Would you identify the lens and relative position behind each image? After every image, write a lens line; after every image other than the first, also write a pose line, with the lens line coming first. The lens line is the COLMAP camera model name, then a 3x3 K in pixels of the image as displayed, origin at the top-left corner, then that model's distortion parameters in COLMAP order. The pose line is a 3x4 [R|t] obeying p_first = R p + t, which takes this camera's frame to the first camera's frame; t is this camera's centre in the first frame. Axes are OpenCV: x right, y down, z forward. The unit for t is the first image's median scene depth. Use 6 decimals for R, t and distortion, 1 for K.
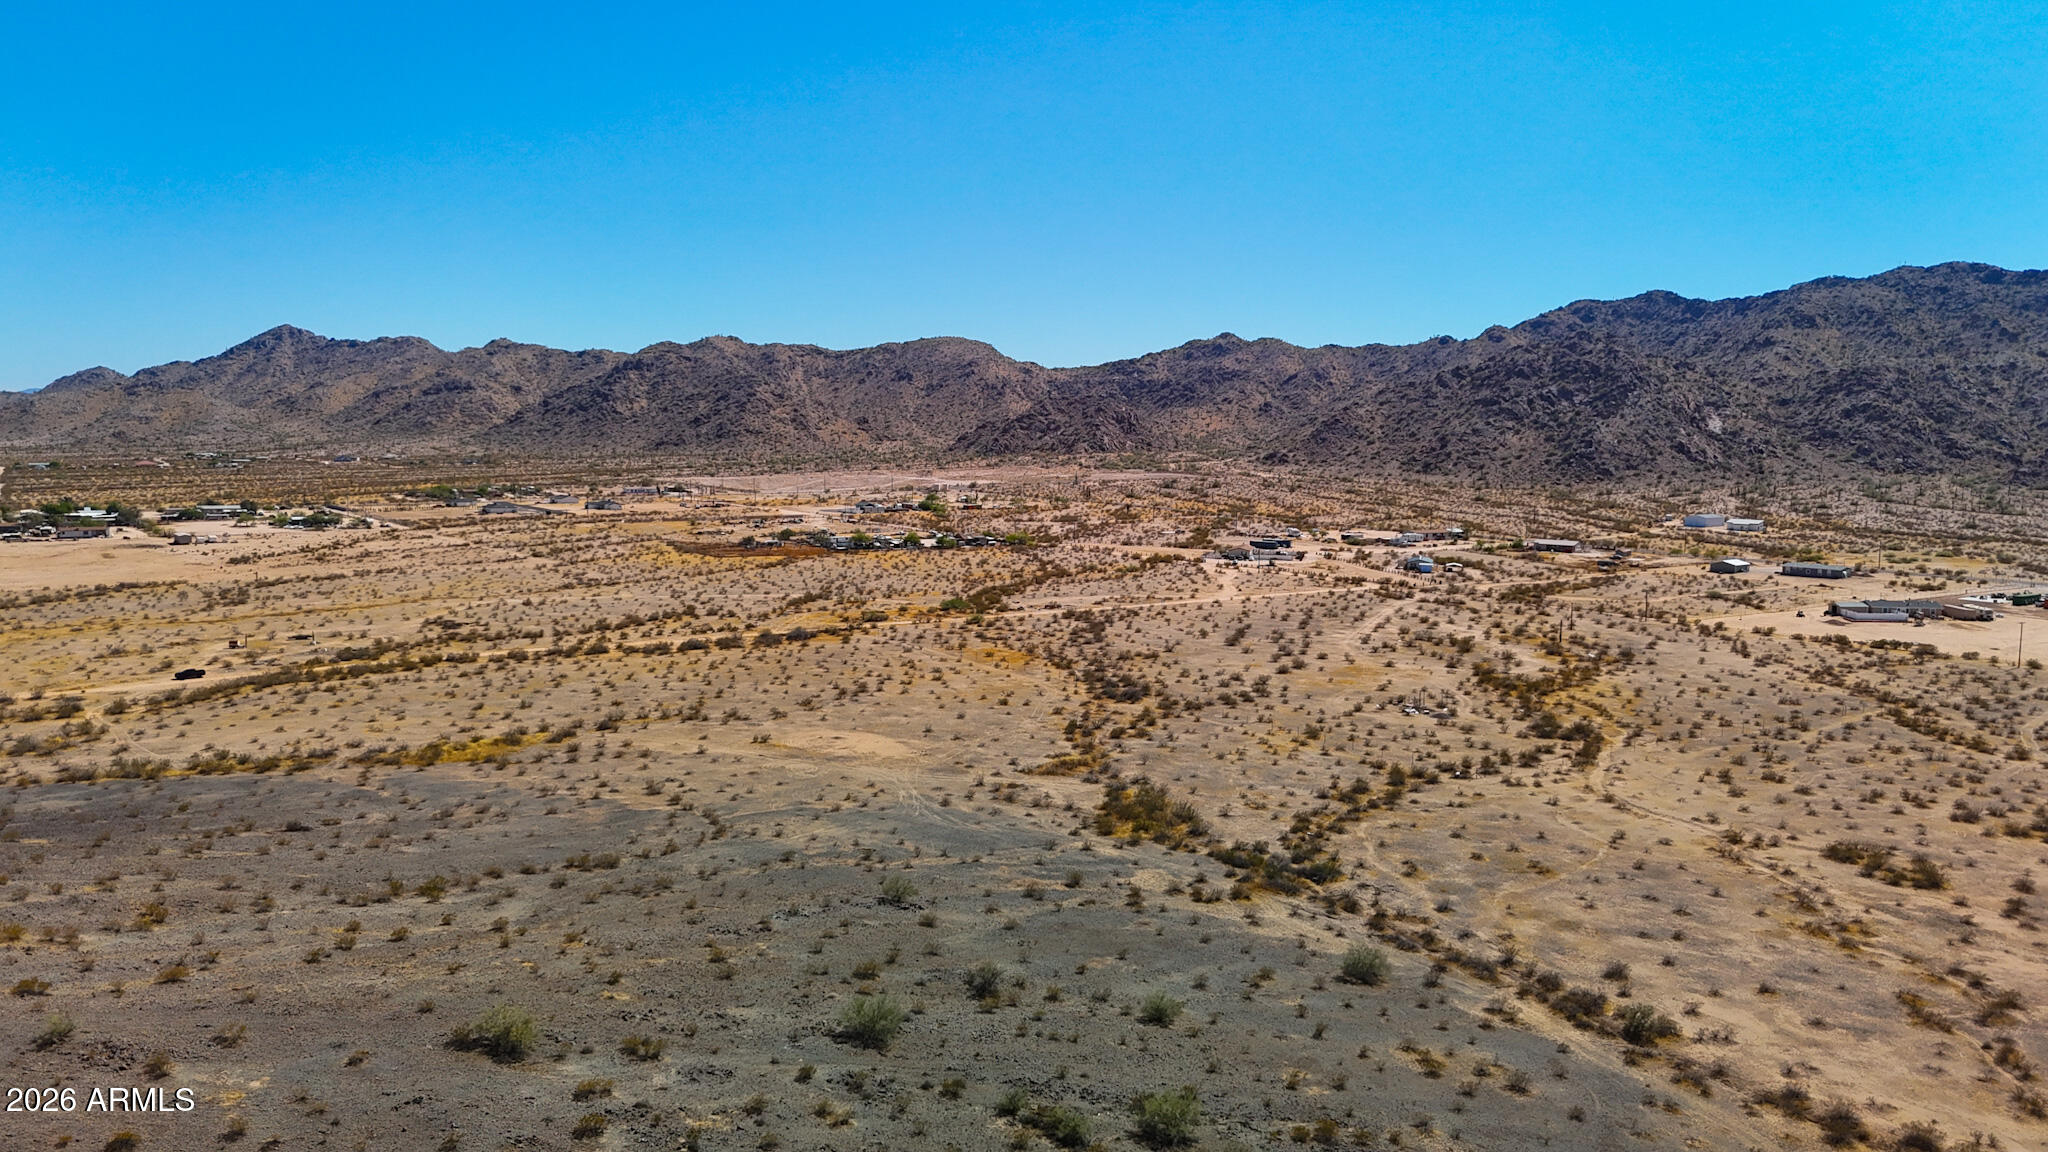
lens RADIAL K [[1515.8, 0, 1029.0], [0, 1515.8, 603.9], [0, 0, 1]] dist [0.075868, -0.073972]
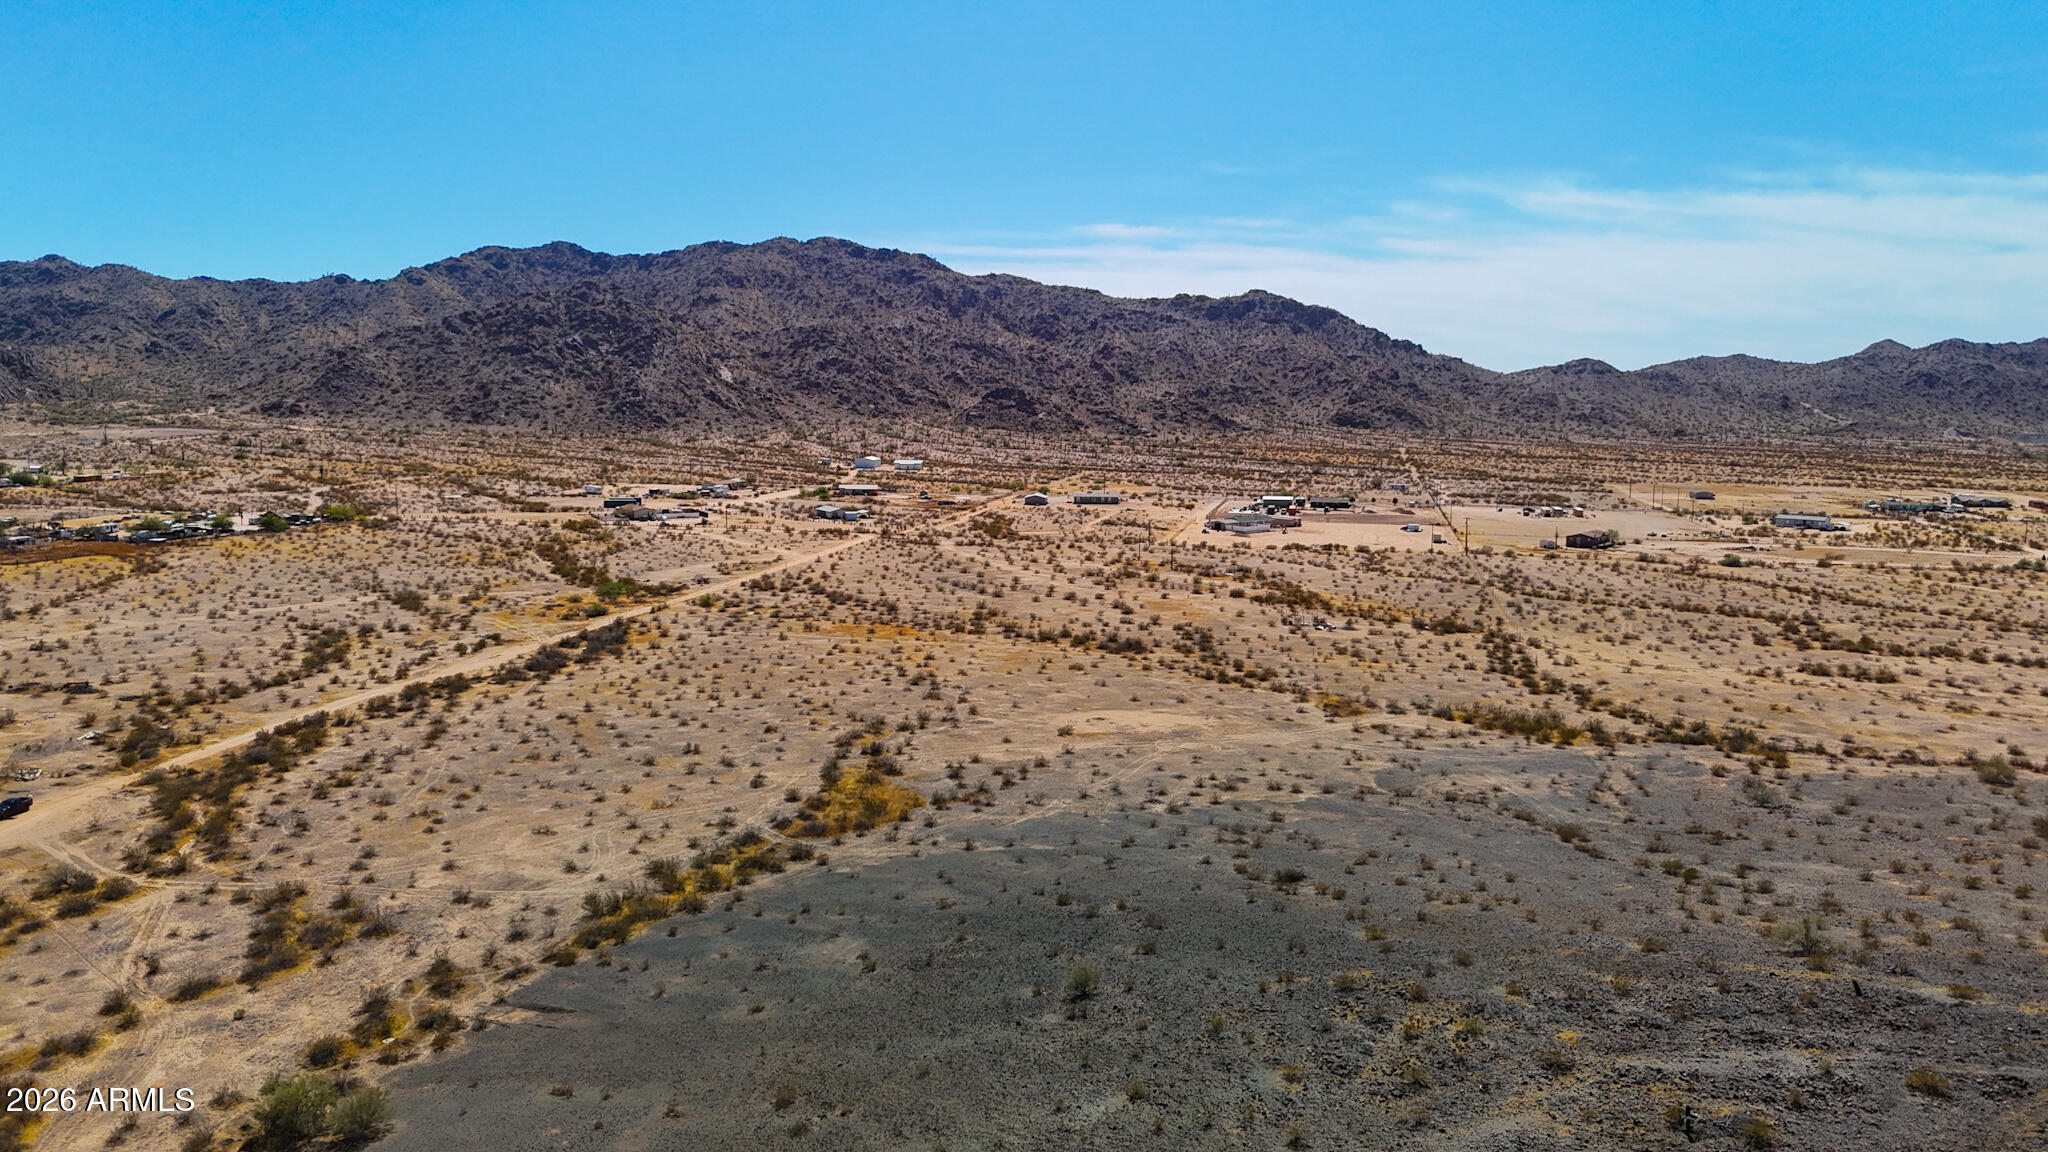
lens RADIAL K [[1515.8, 0, 1032.2], [0, 1515.8, 570.3], [0, 0, 1]] dist [0.075868, -0.073972]
pose [[0.713624, -0.089389, 0.694802, -0.111895], [0.078871, 0.995771, 0.047103, -0.007639], [-0.696075, 0.021186, 0.717657, 0.045613]]
